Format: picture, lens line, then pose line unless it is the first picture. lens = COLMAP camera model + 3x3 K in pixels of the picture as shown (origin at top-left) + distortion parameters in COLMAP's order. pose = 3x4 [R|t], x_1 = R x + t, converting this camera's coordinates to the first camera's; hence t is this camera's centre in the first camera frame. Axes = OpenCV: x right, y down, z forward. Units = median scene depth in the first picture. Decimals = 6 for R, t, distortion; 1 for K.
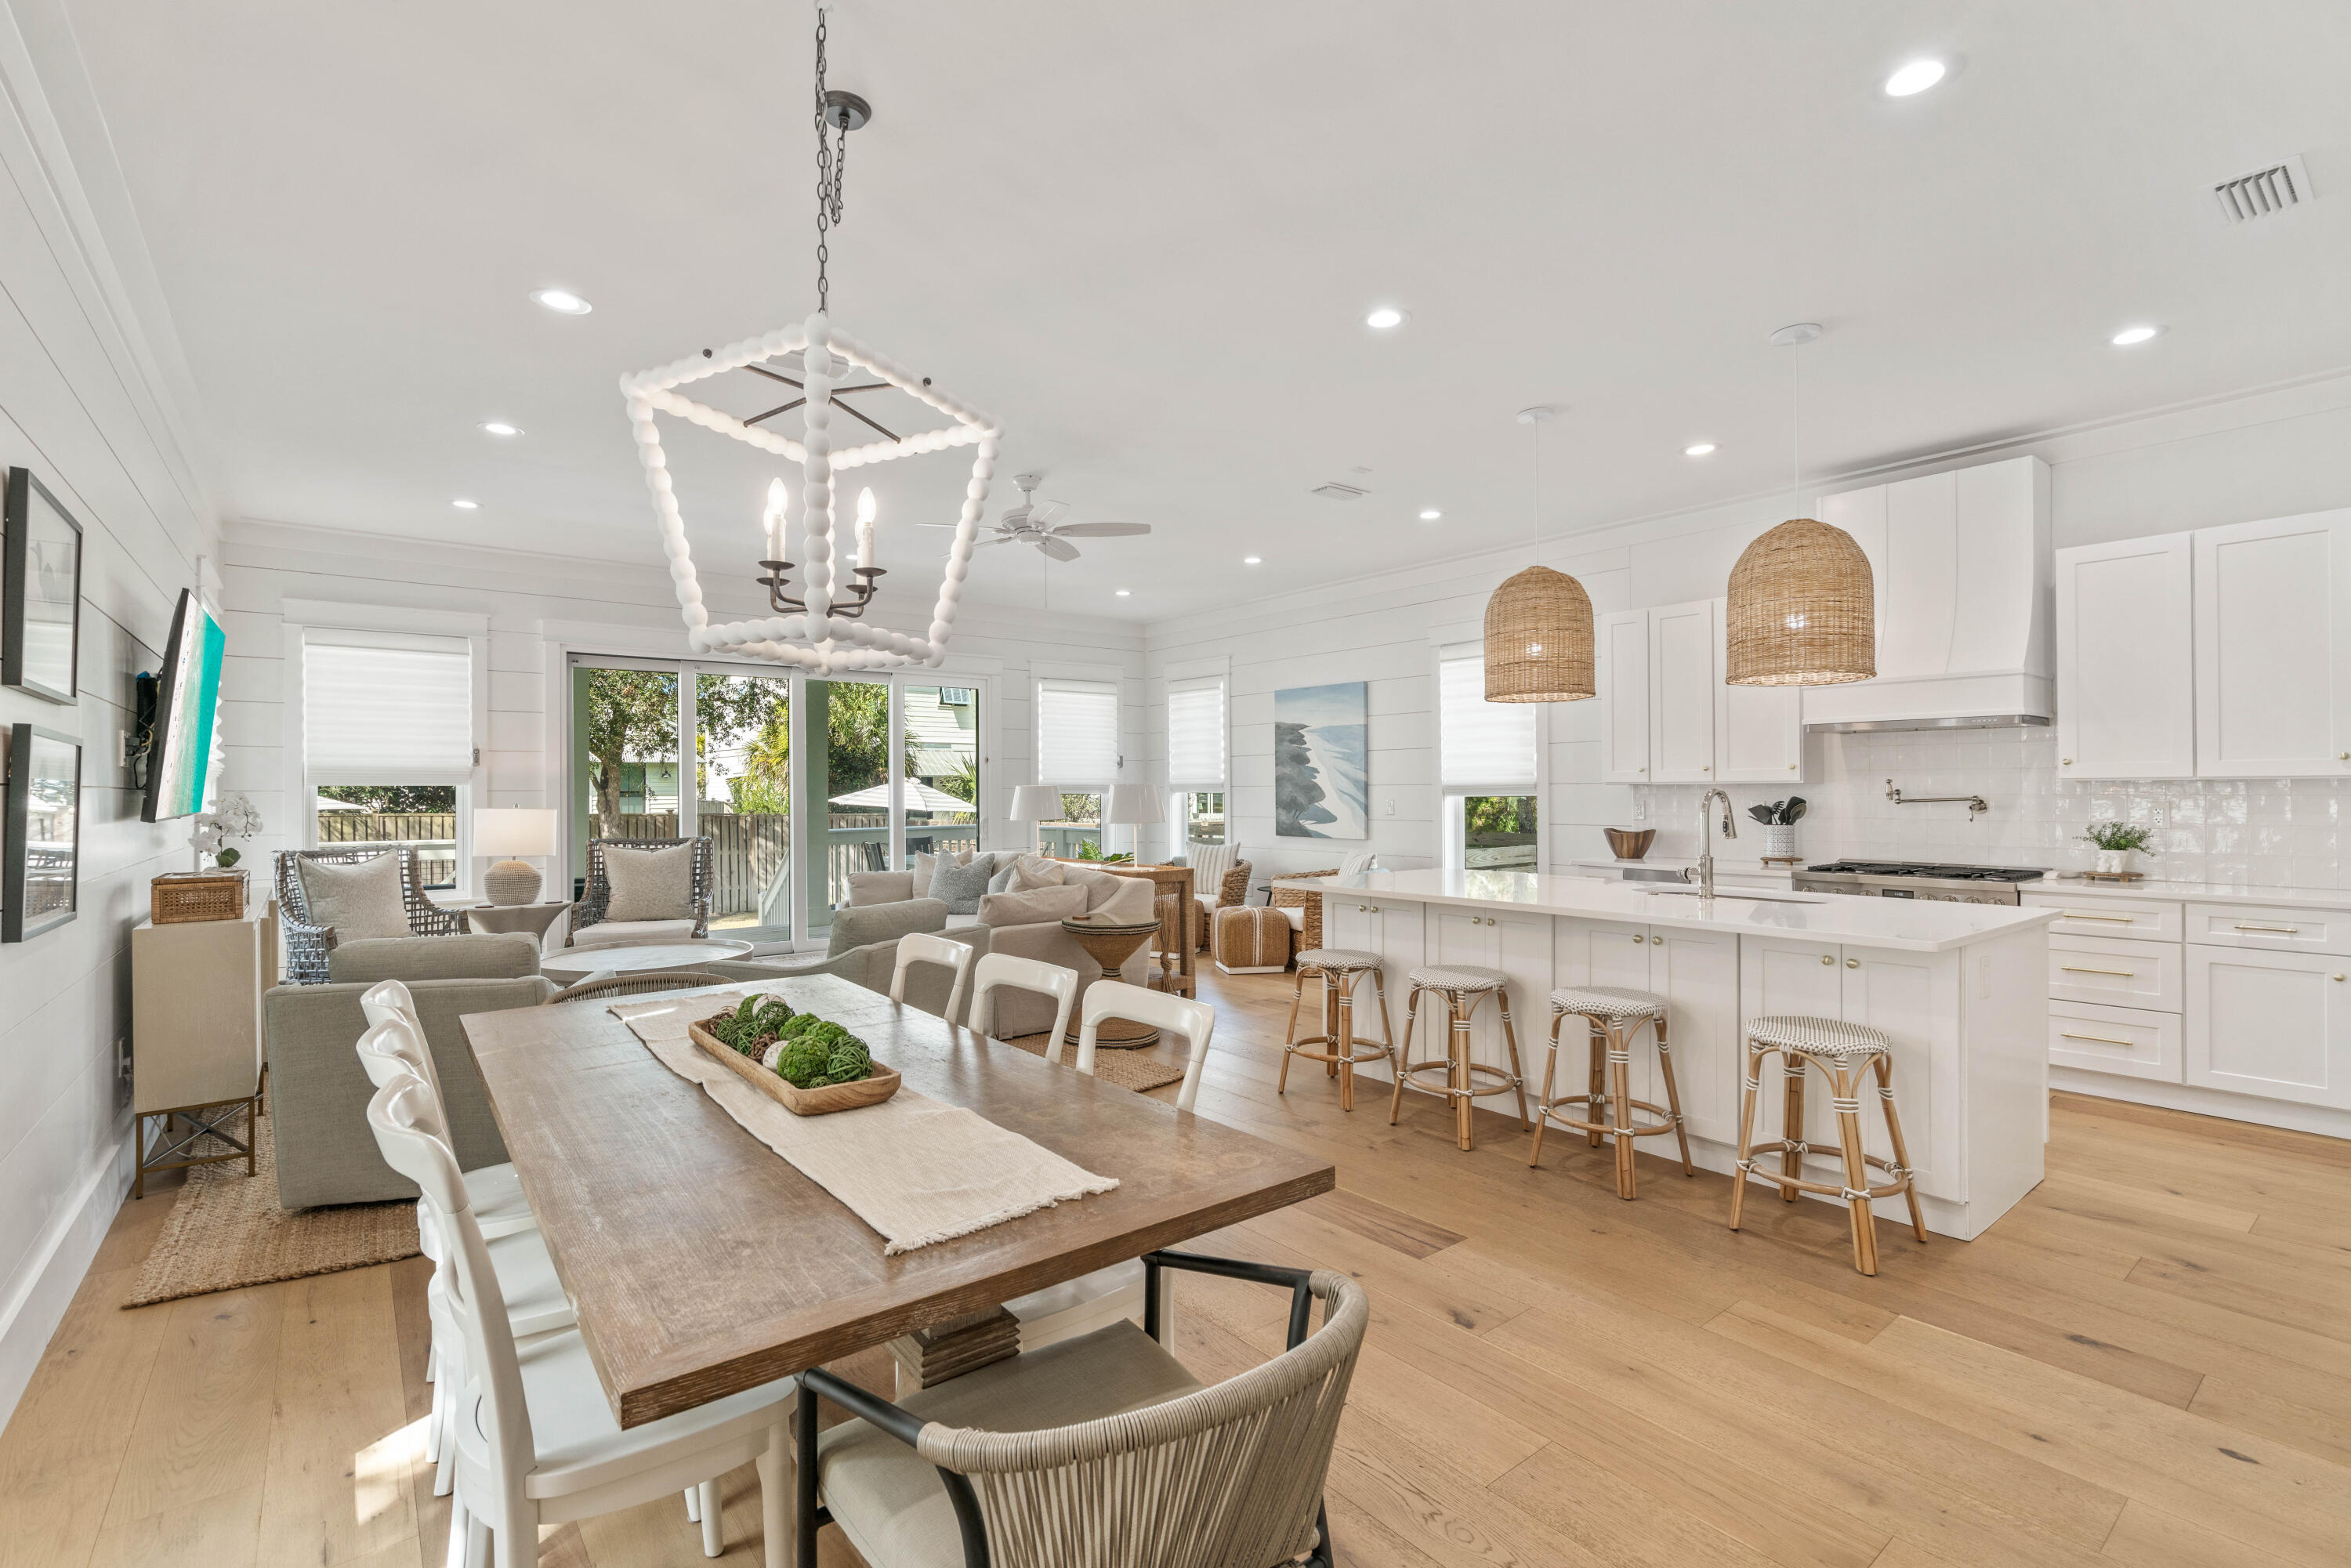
lens RADIAL K [[1072.2, 0, 1126.6], [0, 1072.2, 788.8], [0, 0, 1]] dist [-0.002260, 0.003263]
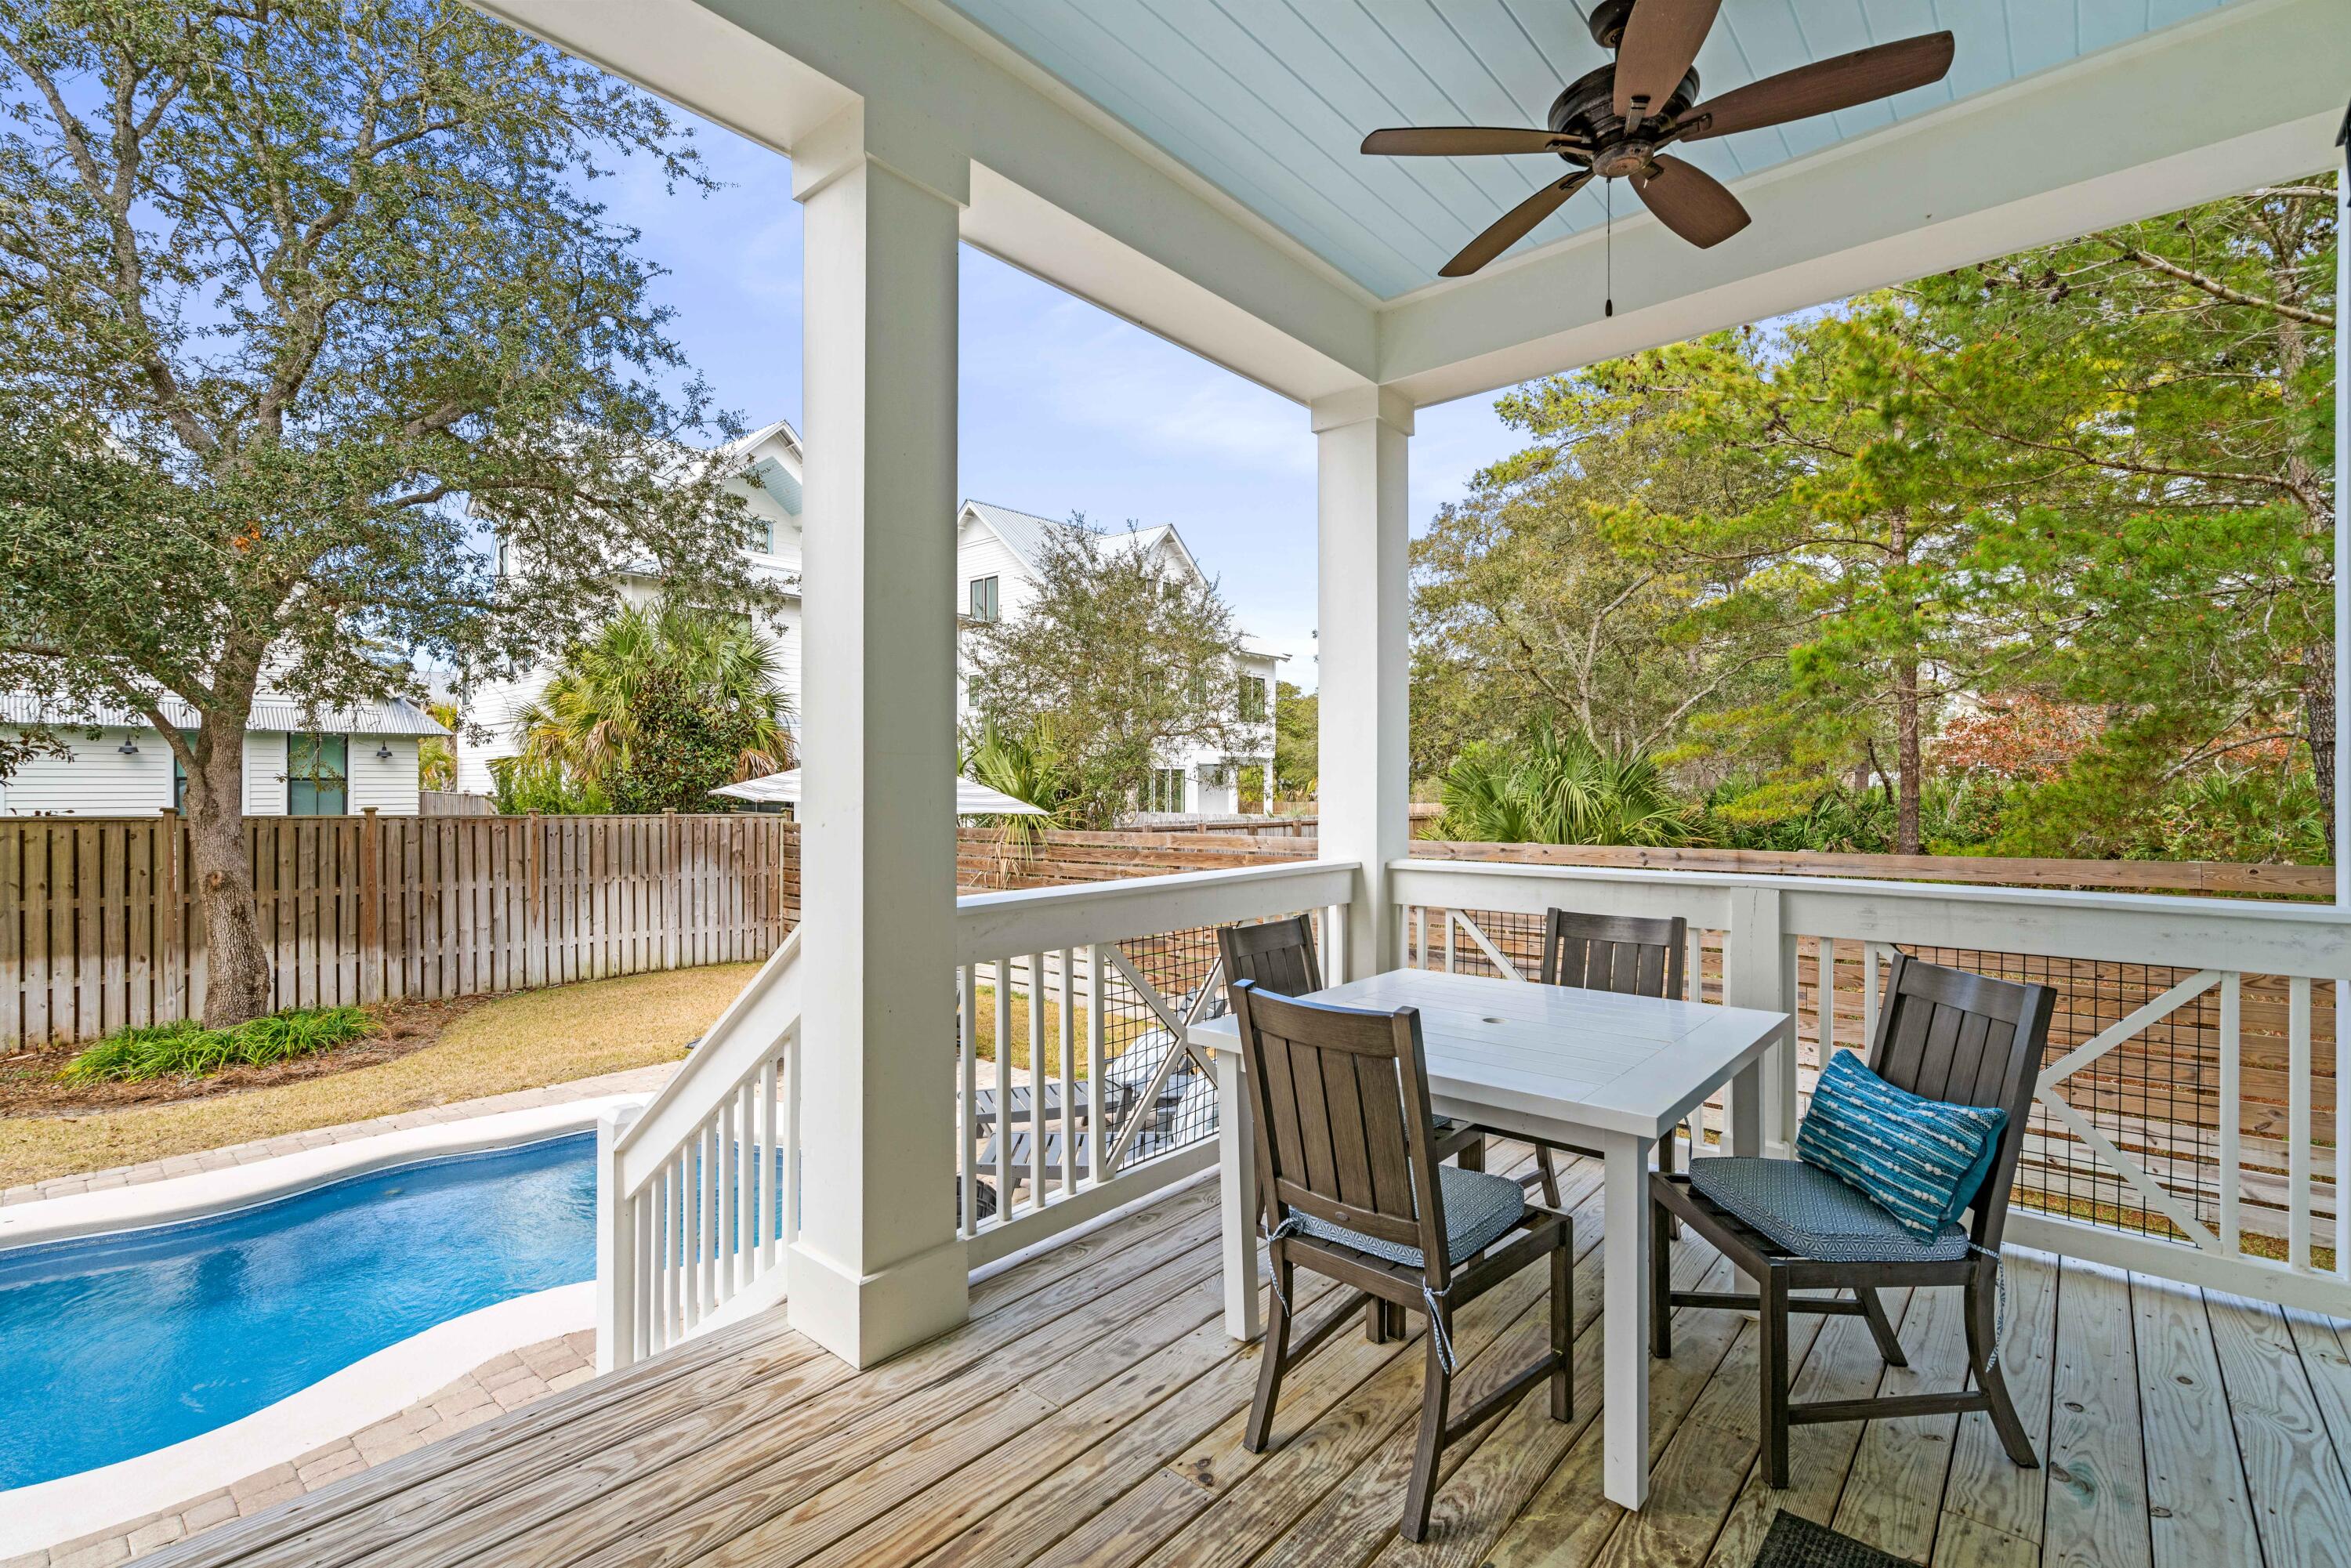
lens RADIAL K [[1072.2, 0, 1159.8], [0, 1072.2, 794.2], [0, 0, 1]] dist [-0.002260, 0.003263]
pose [[0.979509, 0.009326, 0.201182, -0.096890], [-0.010158, 0.999944, 0.003104, 0.006010], [-0.201142, -0.005084, 0.979549, 0.261413]]
